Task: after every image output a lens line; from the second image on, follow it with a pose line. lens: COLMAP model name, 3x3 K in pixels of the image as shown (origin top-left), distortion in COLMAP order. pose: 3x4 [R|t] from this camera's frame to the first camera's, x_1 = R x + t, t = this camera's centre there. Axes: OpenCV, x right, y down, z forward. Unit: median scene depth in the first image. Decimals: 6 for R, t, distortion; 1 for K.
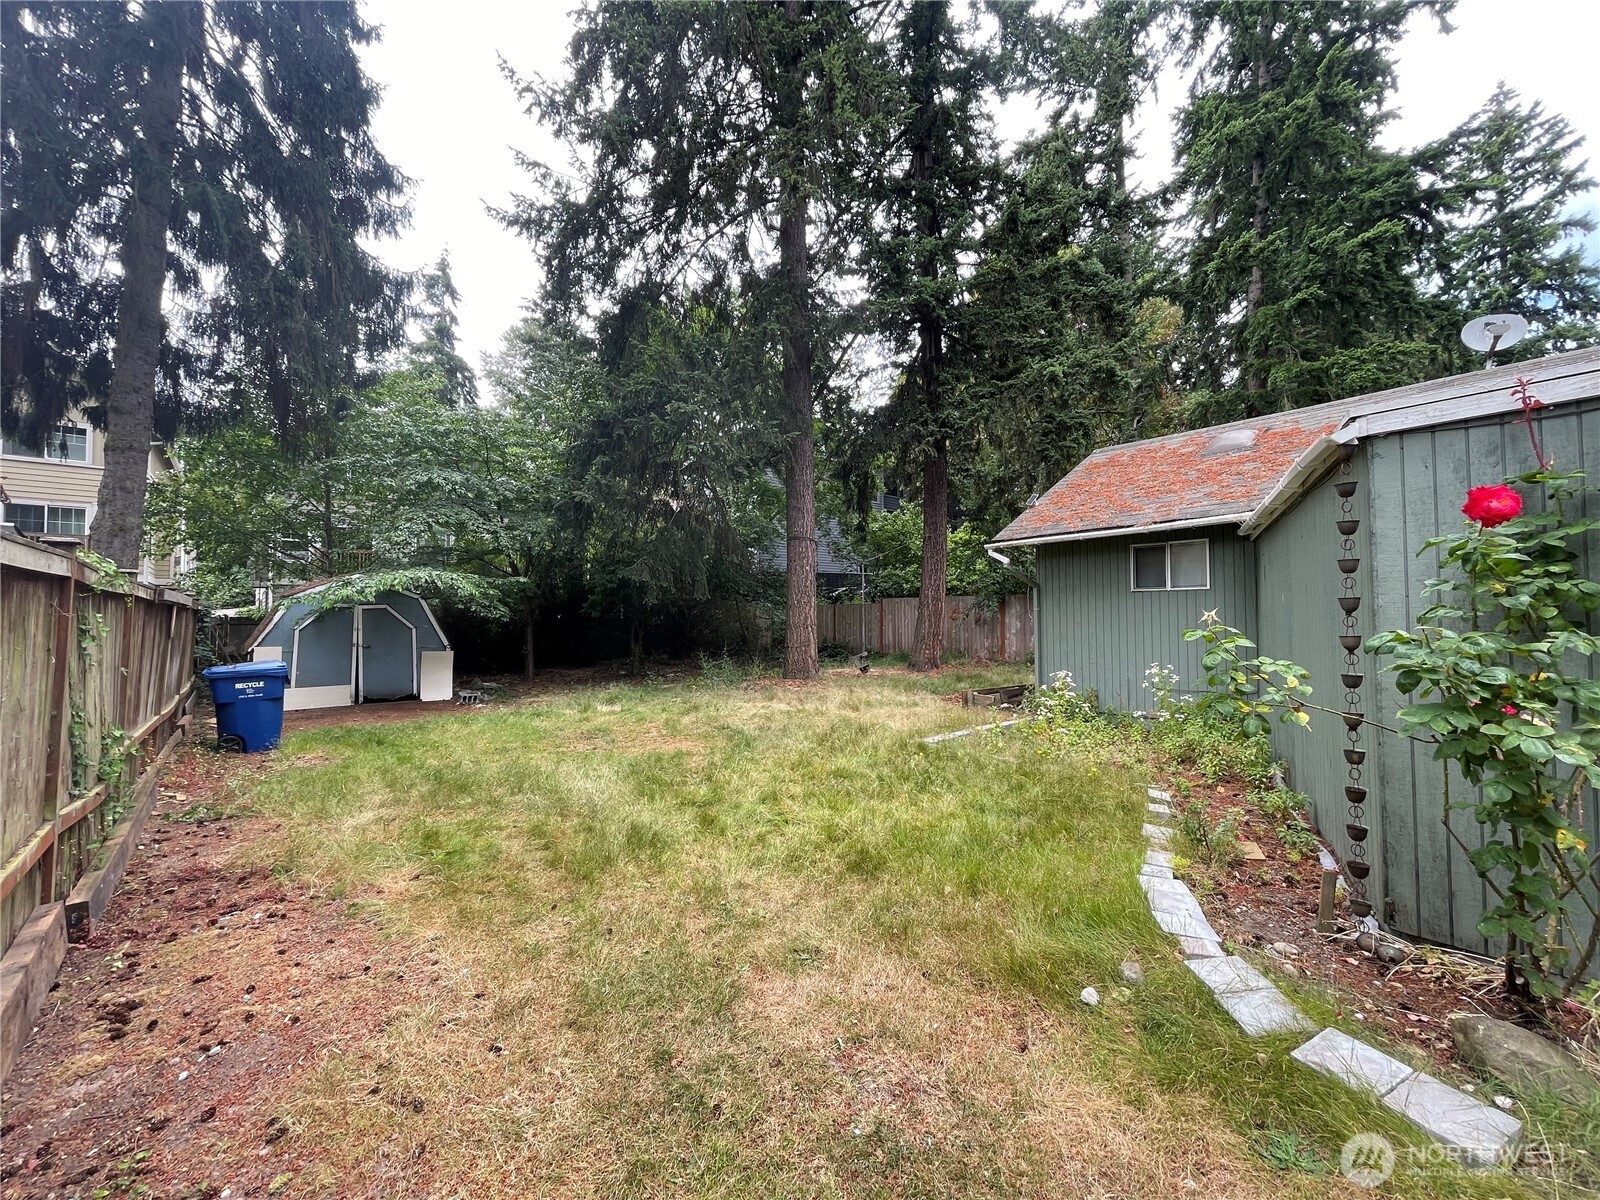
lens RADIAL K [[649.6, 0, 795.0], [0, 649.6, 600.8], [0, 0, 1]] dist [-0.008507, 0.004790]
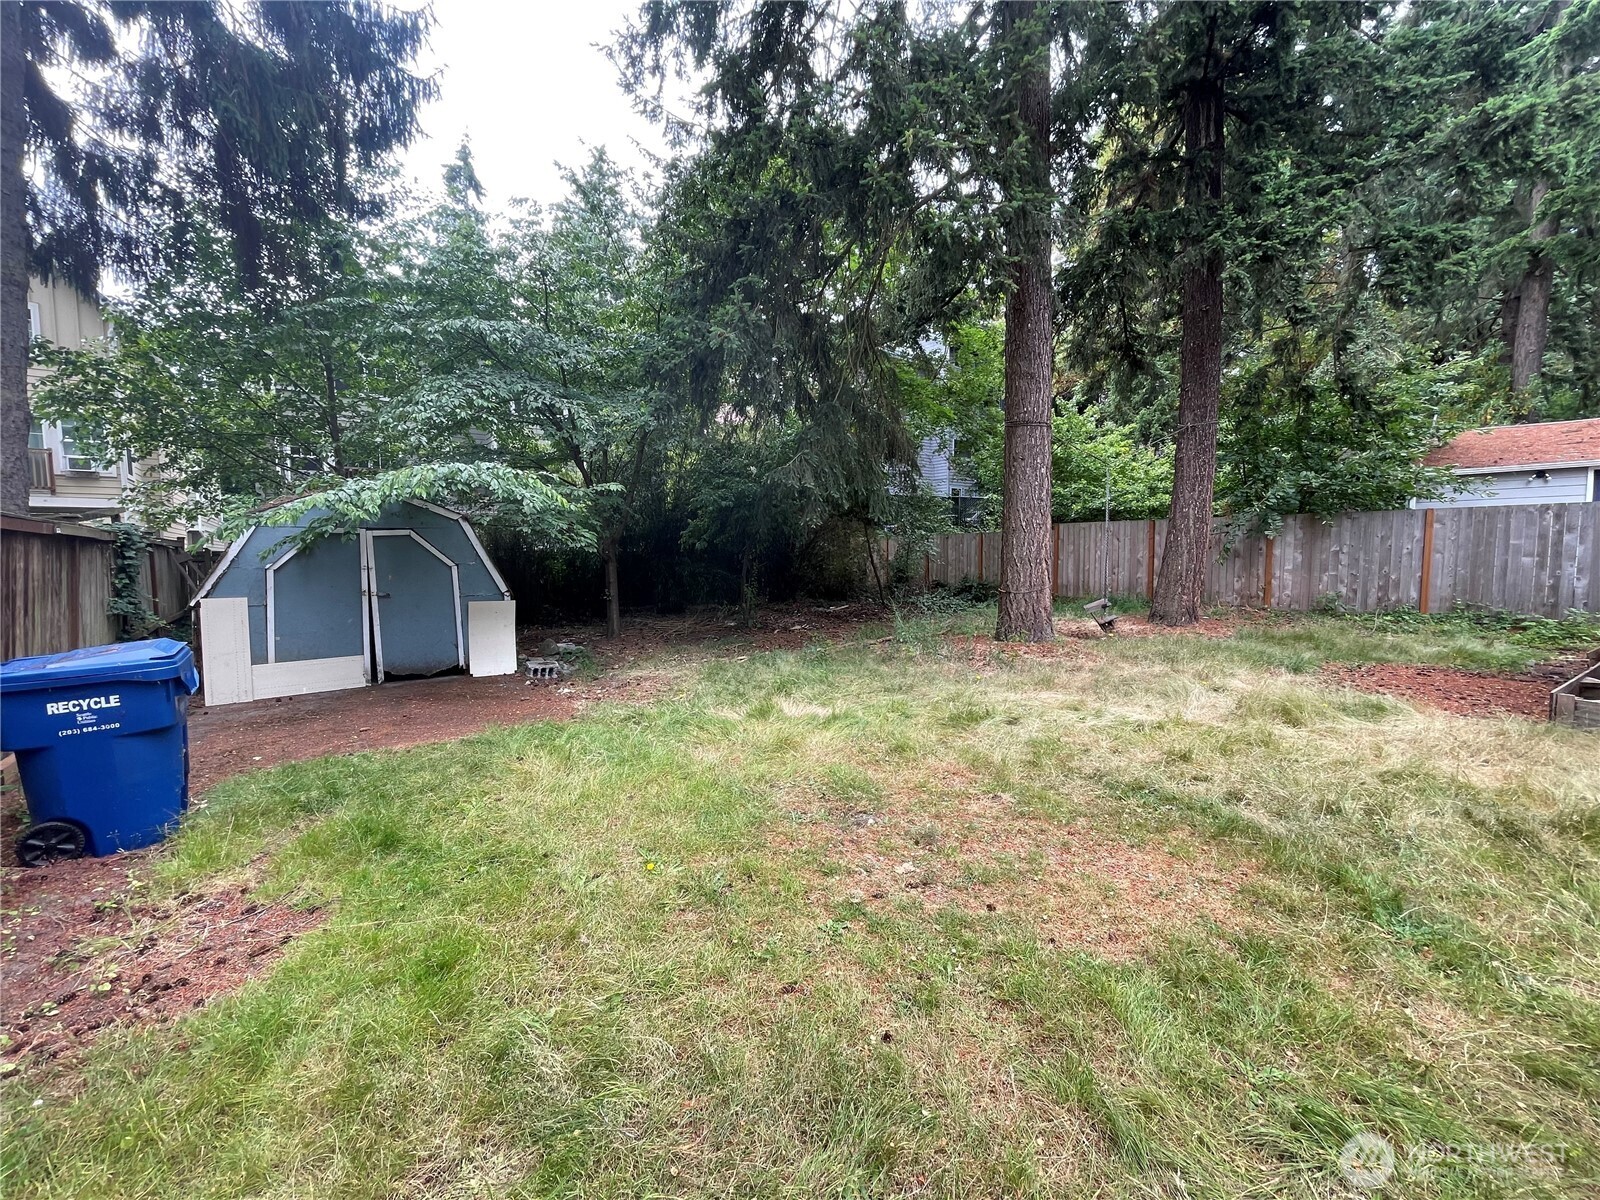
lens RADIAL K [[649.6, 0, 795.0], [0, 649.6, 600.8], [0, 0, 1]] dist [-0.008507, 0.004790]
pose [[0.998712, -0.000175, -0.050747, -0.205811], [0.005366, 0.994752, 0.102173, 0.012068], [0.050462, -0.102314, 0.993471, 0.353960]]
